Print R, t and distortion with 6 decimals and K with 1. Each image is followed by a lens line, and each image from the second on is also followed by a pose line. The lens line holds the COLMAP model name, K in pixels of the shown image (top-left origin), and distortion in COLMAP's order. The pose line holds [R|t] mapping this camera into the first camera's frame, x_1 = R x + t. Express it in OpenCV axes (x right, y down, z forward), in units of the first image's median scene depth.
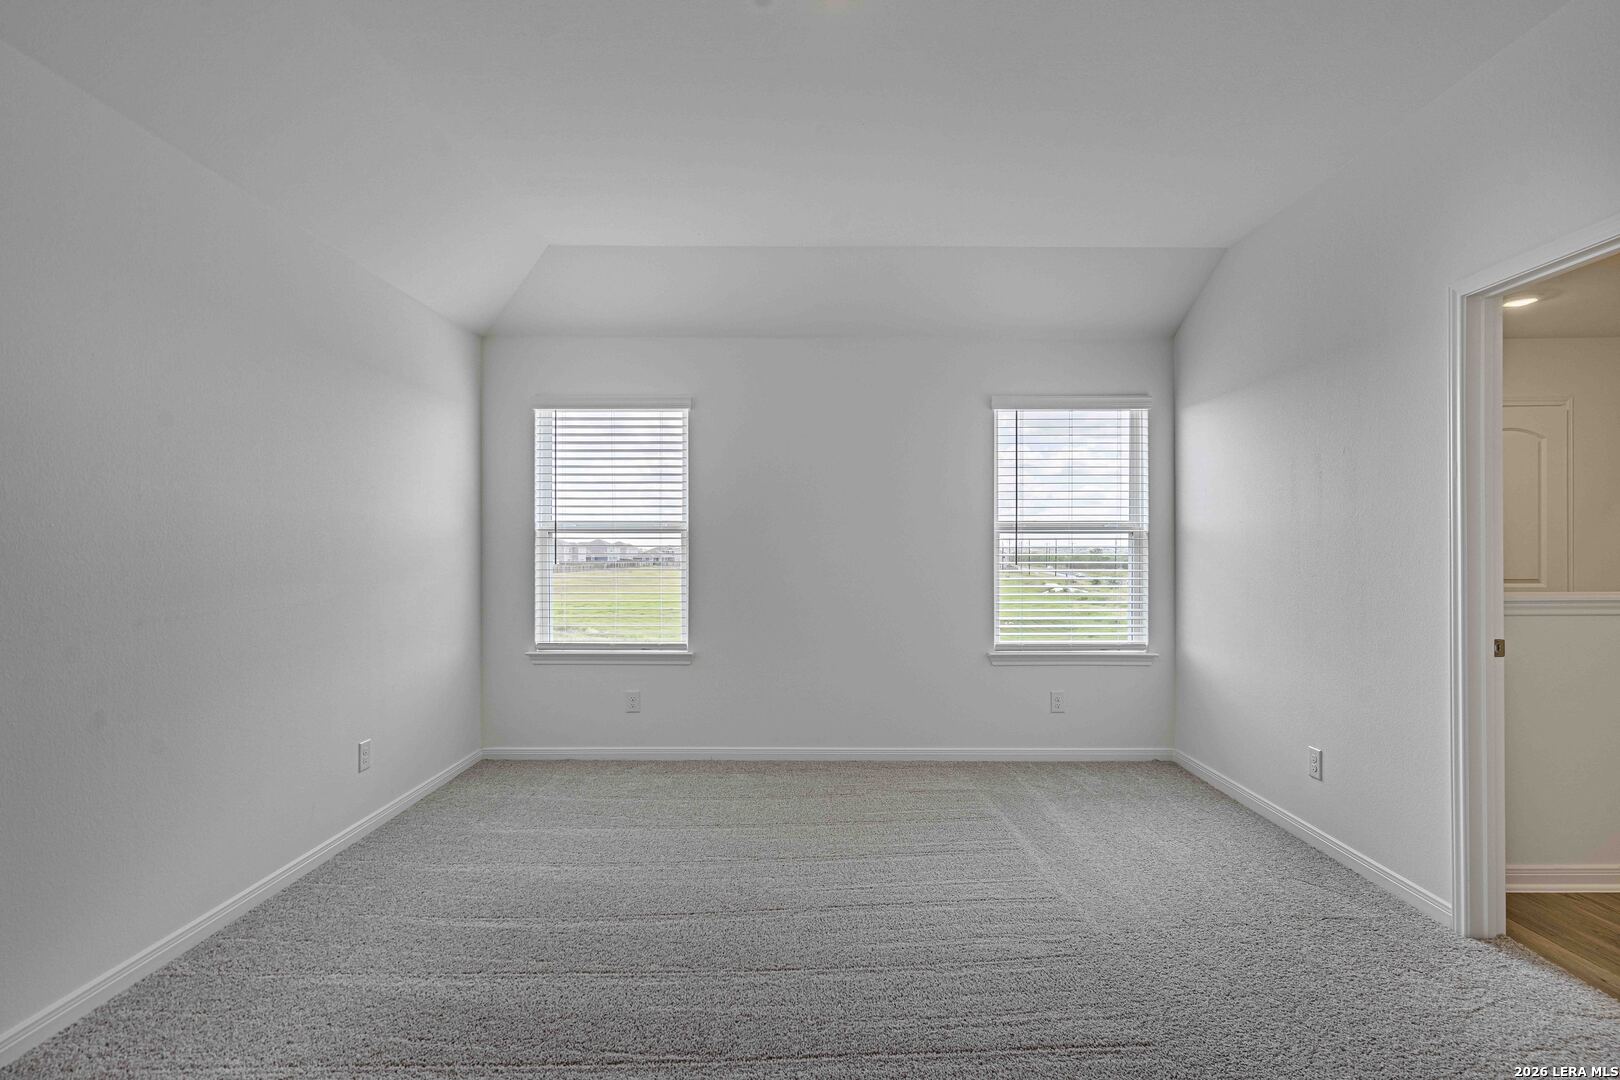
lens RADIAL K [[782.2, 0, 811.9], [0, 782.2, 543.1], [0, 0, 1]] dist [-0.001398, 0.001025]
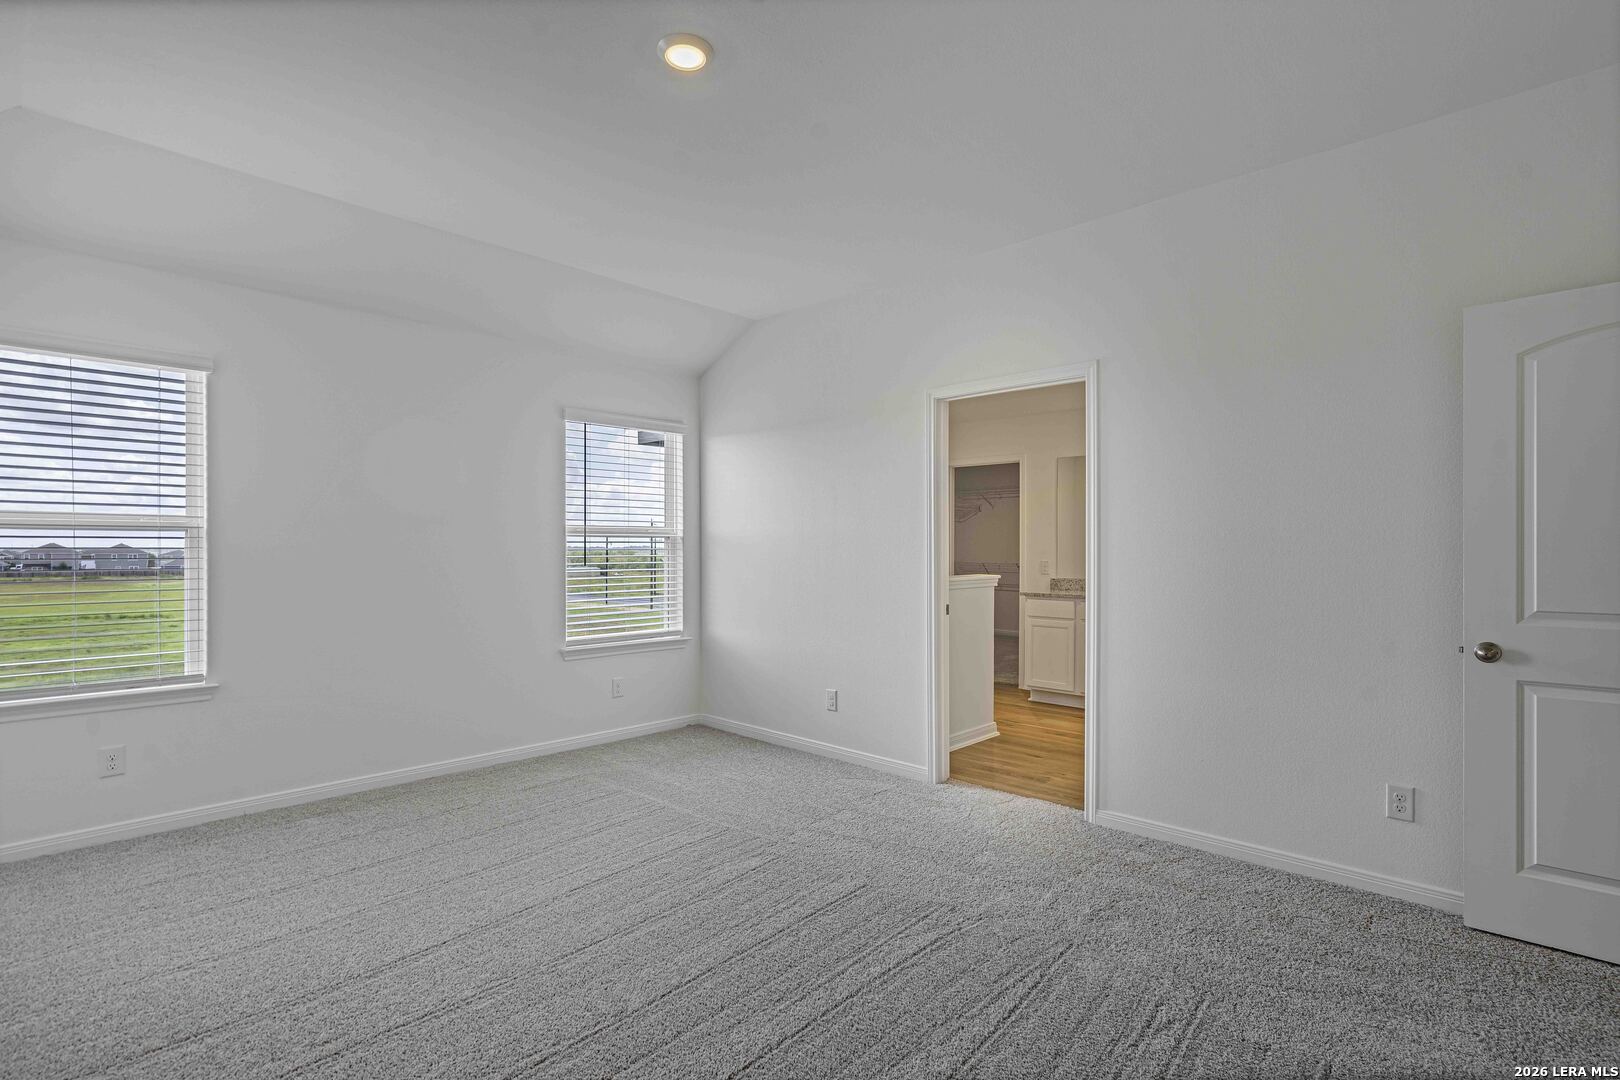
lens RADIAL K [[789.3, 0, 811.9], [0, 789.3, 549.9], [0, 0, 1]] dist [0.004488, 0.000925]
pose [[0.689290, -0.001207, 0.724485, -0.321197], [-0.004072, 0.999976, 0.005540, -0.001739], [-0.724474, -0.006769, 0.689268, 0.019938]]
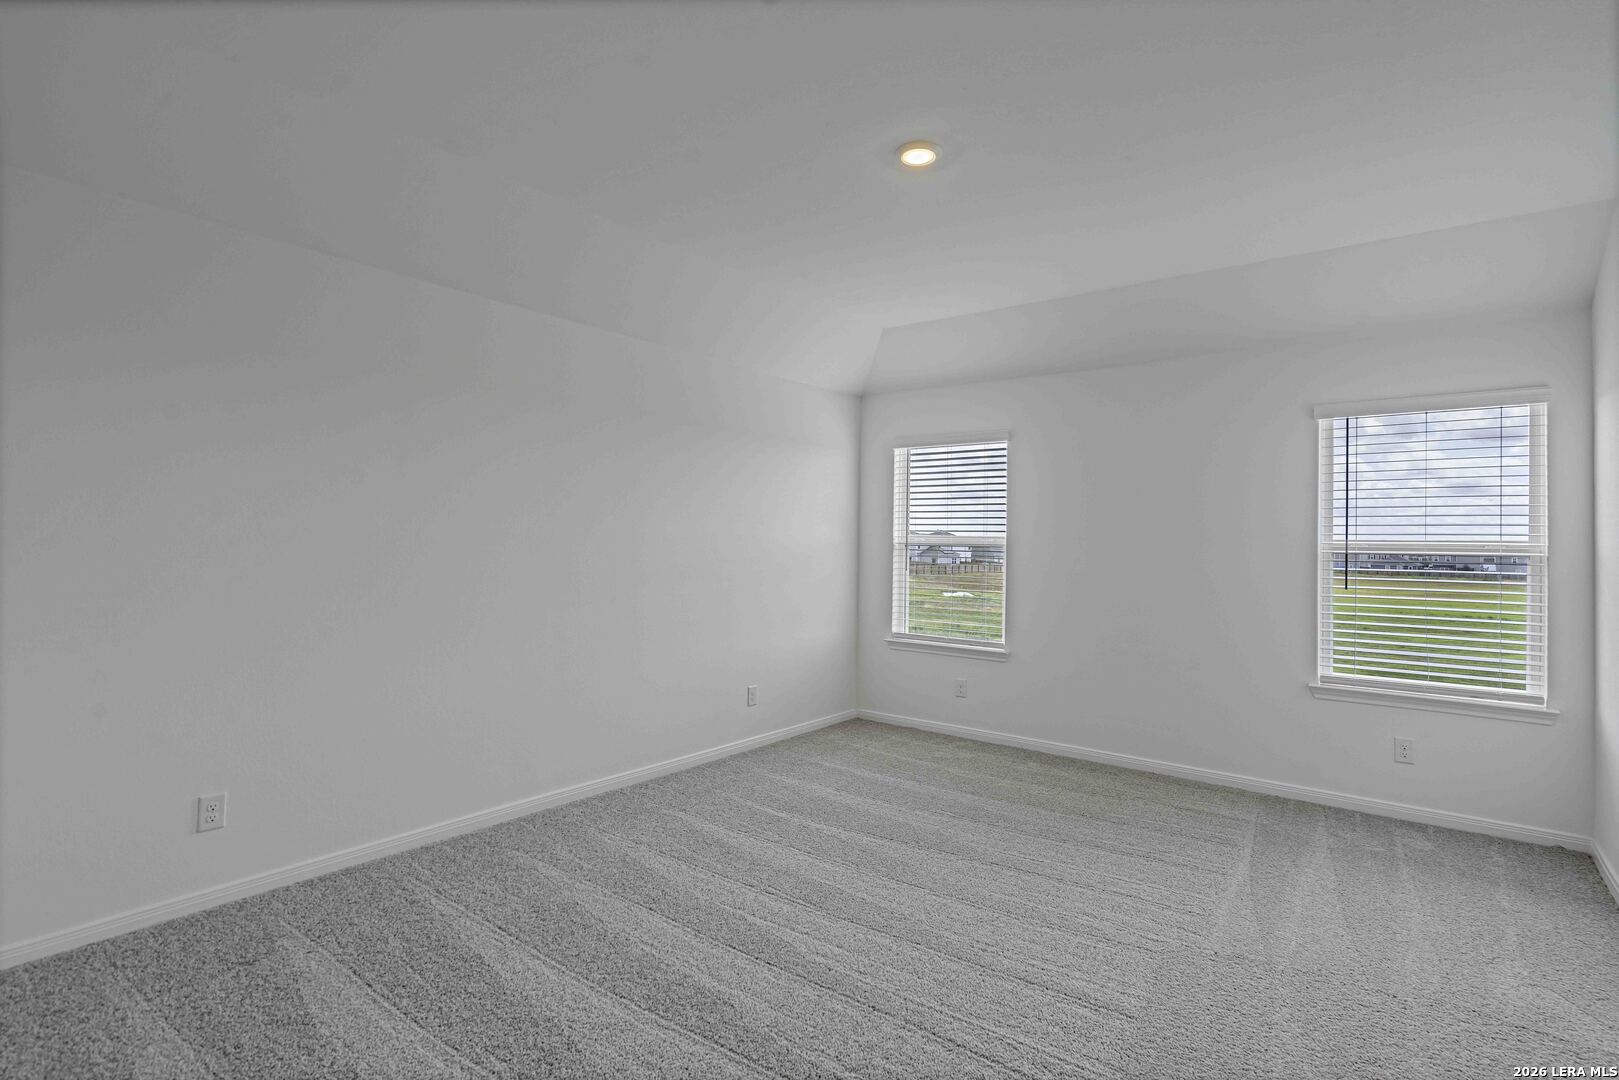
lens RADIAL K [[786.8, 0, 814.1], [0, 786.8, 524.3], [0, 0, 1]] dist [-0.002284, 0.000309]
pose [[0.787236, -0.000749, -0.616651, 0.344424], [-0.011855, 0.999796, -0.016348, -0.026032], [0.616538, 0.020180, 0.787067, -0.093621]]
